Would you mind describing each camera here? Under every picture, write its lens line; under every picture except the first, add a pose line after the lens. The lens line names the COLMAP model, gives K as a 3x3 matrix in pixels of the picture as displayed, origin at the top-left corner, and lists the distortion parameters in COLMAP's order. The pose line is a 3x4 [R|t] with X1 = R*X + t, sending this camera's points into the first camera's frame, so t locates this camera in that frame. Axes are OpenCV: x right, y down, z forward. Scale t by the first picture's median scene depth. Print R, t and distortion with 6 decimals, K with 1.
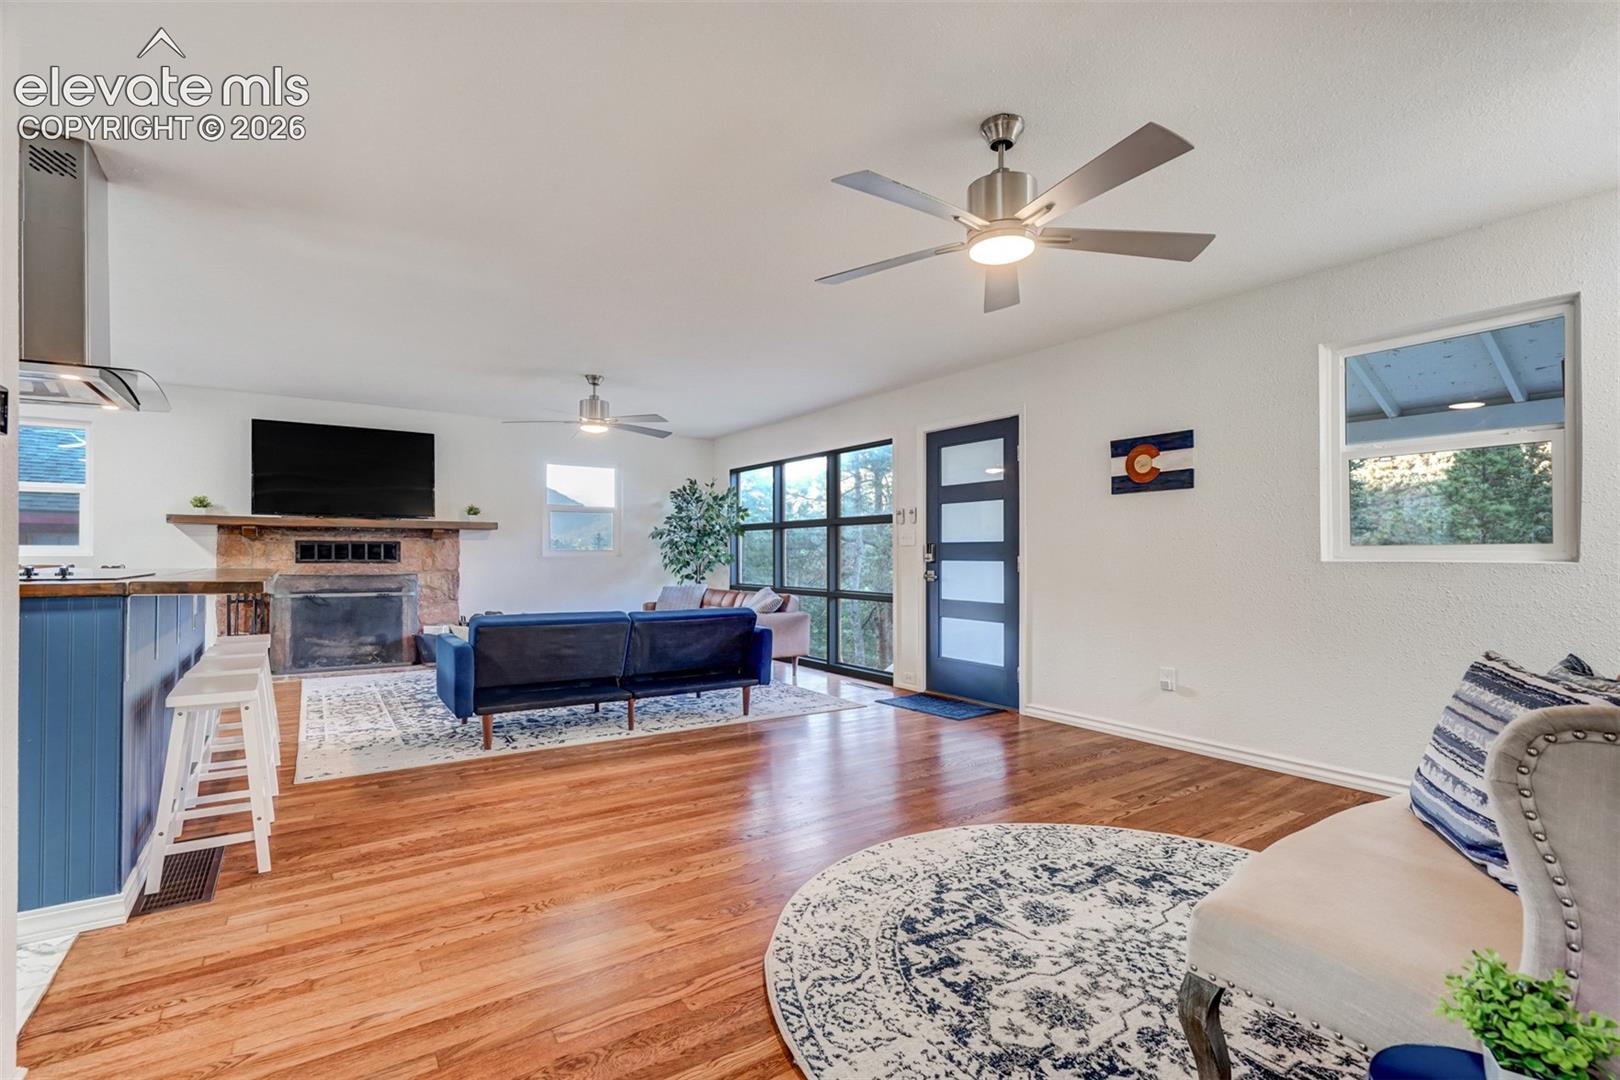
lens RADIAL K [[747.9, 0, 820.6], [0, 747.9, 551.1], [0, 0, 1]] dist [-0.007893, 0.003200]
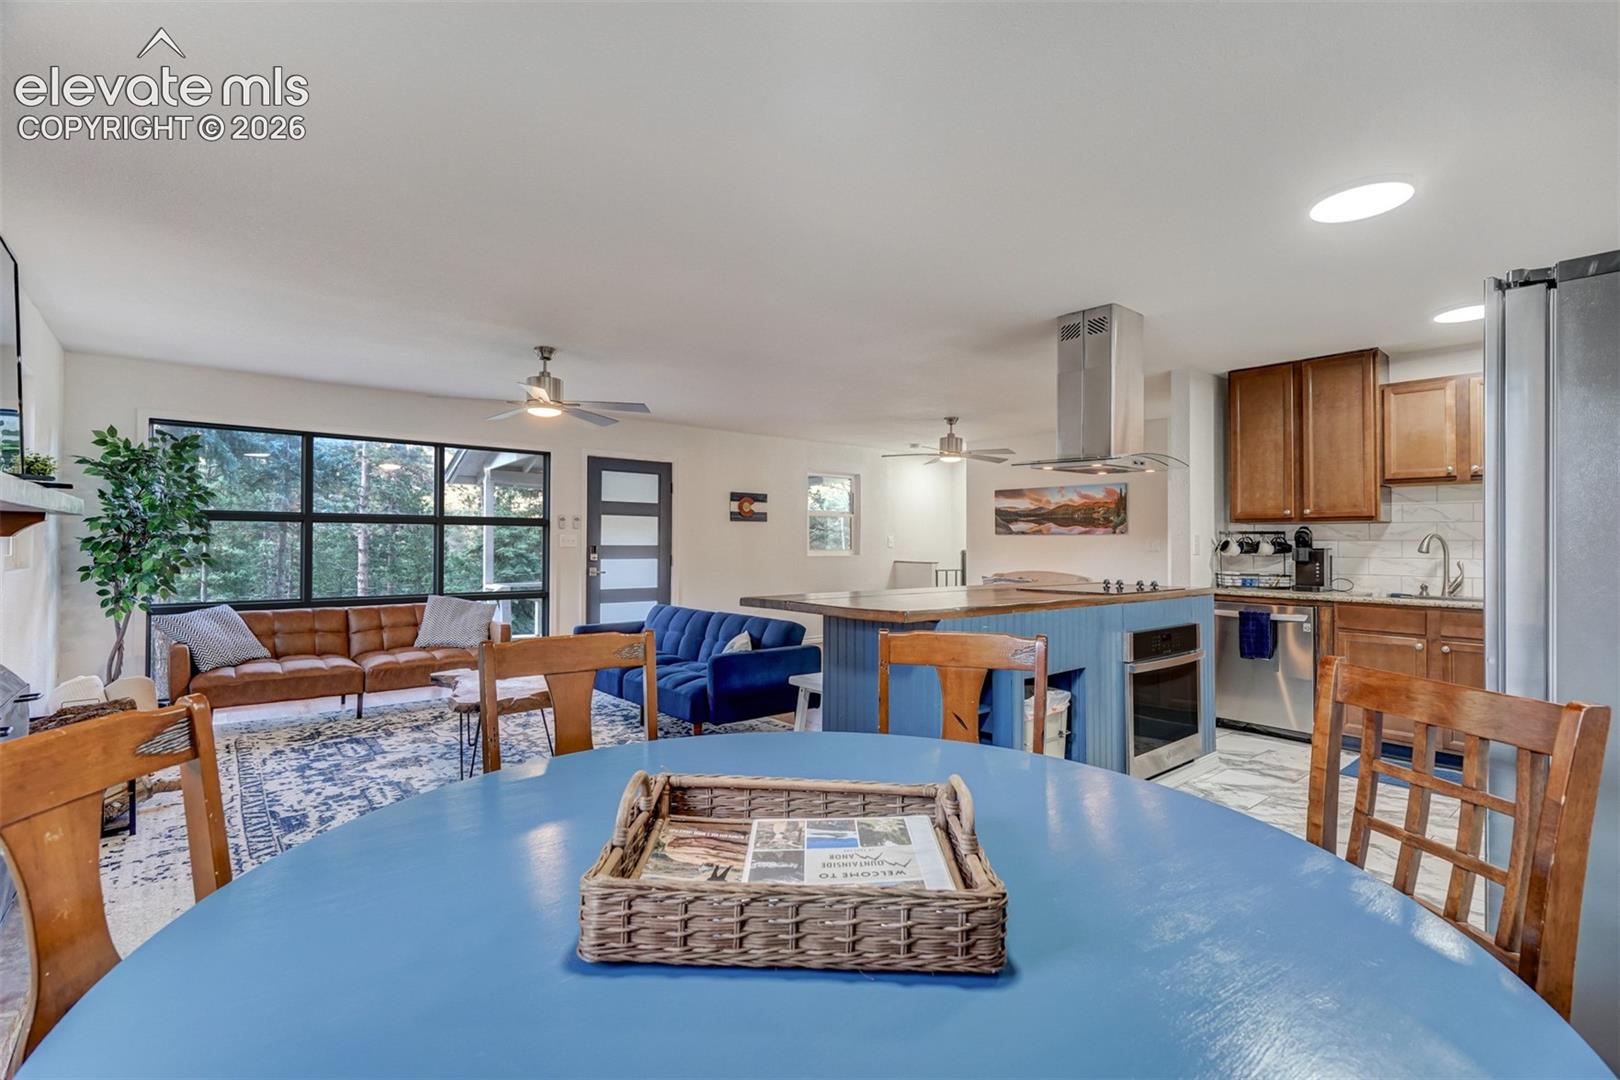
lens RADIAL K [[747.9, 0, 788.7], [0, 747.9, 528.3], [0, 0, 1]] dist [-0.007893, 0.003200]
pose [[-0.085382, 0.014857, 0.996237, -1.354896], [-0.013599, 0.999778, -0.016075, -0.028577], [-0.996255, -0.014920, -0.085161, 0.946109]]
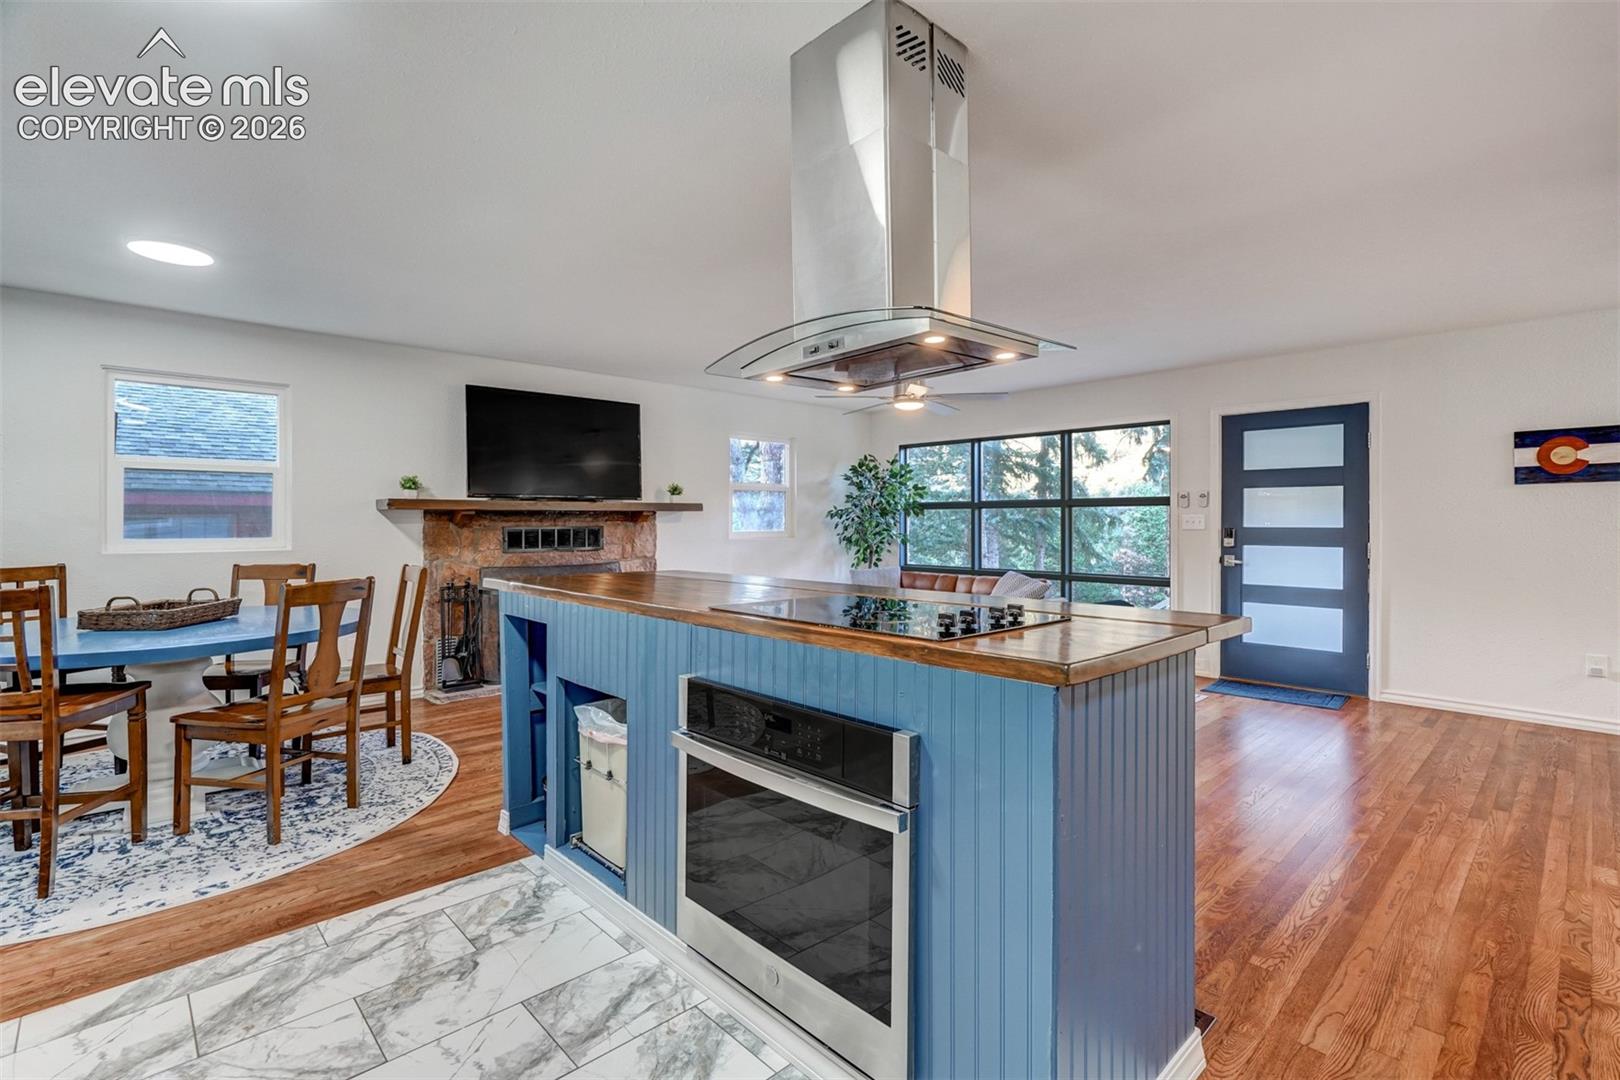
lens RADIAL K [[747.9, 0, 814.5], [0, 747.9, 522.6], [0, 0, 1]] dist [-0.007893, 0.003200]
pose [[0.988133, -0.004503, 0.153535, -0.656320], [0.003386, 0.999966, 0.007537, -0.032313], [-0.153564, -0.006927, 0.988114, 0.138067]]
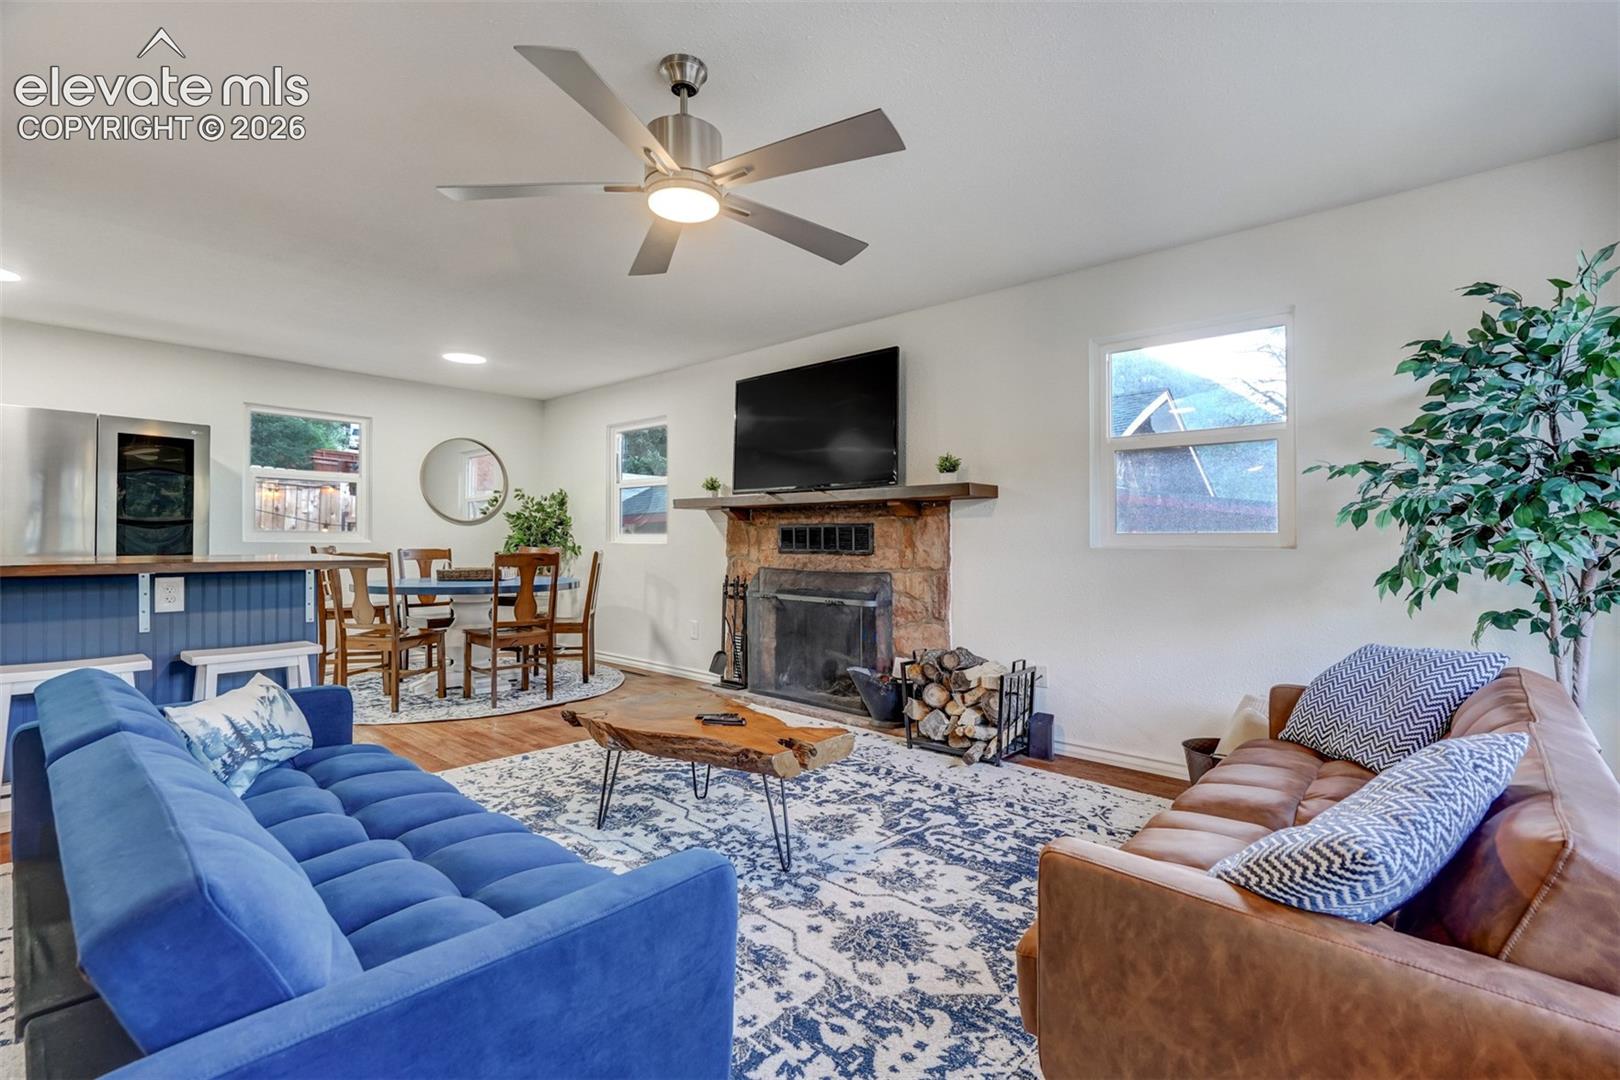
lens RADIAL K [[747.9, 0, 780.0], [0, 747.9, 517.7], [0, 0, 1]] dist [-0.007893, 0.003200]
pose [[0.201480, -0.031796, -0.978976, 0.090683], [0.000276, 0.999475, -0.032405, 0.005771], [0.979493, 0.006259, 0.201383, 1.141650]]
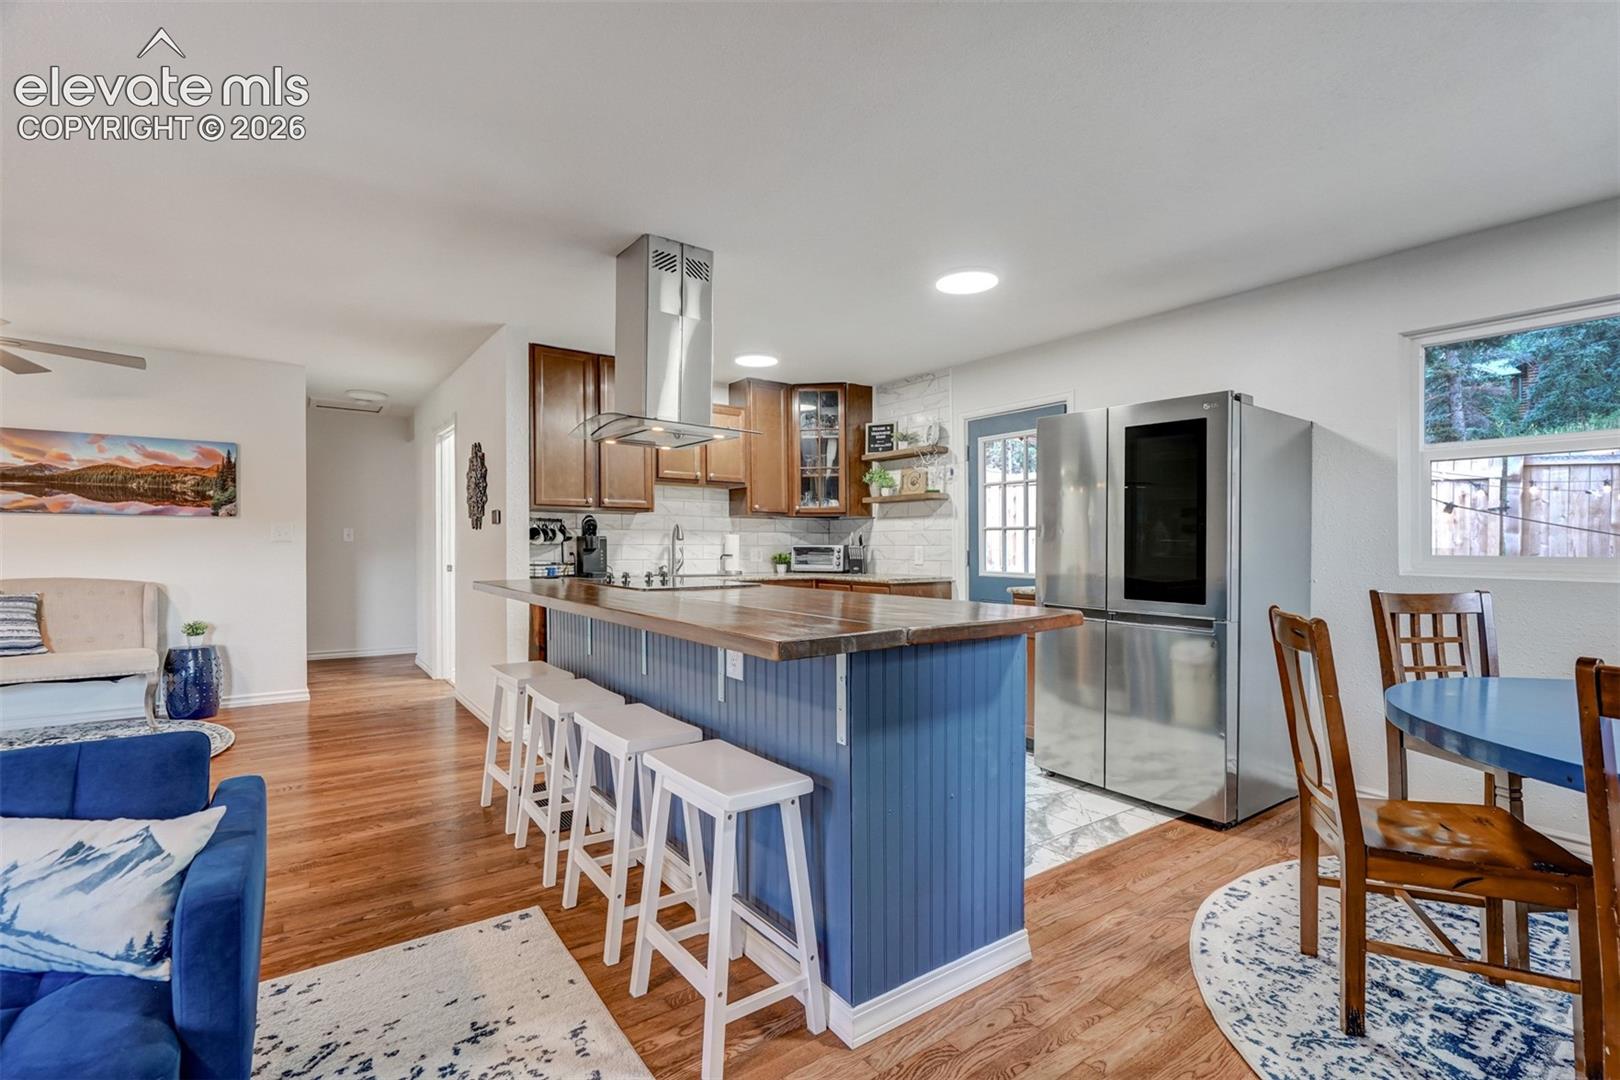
lens RADIAL K [[747.9, 0, 822.6], [0, 747.9, 547.7], [0, 0, 1]] dist [-0.007893, 0.003200]
pose [[-0.999397, -0.009644, -0.033344, -0.682503], [-0.009633, 0.999953, -0.000486, -0.014037], [0.033347, -0.000164, -0.999444, 1.225049]]
